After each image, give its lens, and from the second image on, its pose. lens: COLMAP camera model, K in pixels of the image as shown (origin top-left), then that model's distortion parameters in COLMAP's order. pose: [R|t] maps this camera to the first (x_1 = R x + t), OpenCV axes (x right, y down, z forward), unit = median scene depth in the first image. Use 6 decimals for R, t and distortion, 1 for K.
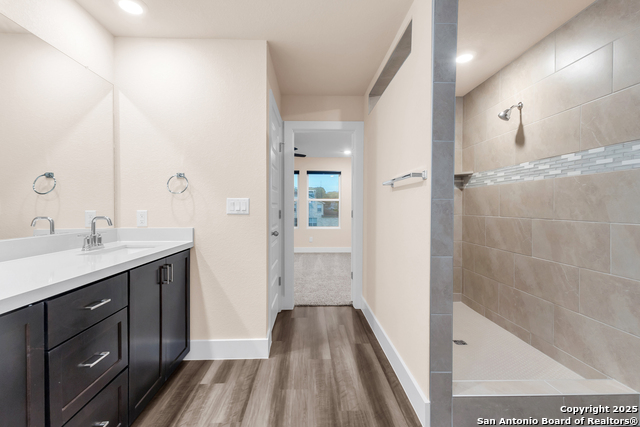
lens RADIAL K [[293.8, 0, 318.2], [0, 293.8, 209.0], [0, 0, 1]] dist [0.010545, -0.000314]
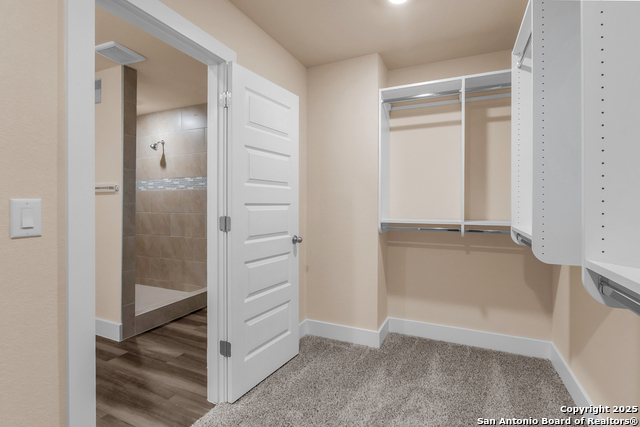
lens RADIAL K [[307.4, 0, 311.9], [0, 307.4, 202.1], [0, 0, 1]] dist [-0.004177, -0.000948]
pose [[0.462842, -0.001019, 0.886440, -0.436192], [0.008470, 0.999959, -0.003273, -0.016331], [-0.886400, 0.009023, 0.462832, -0.501969]]
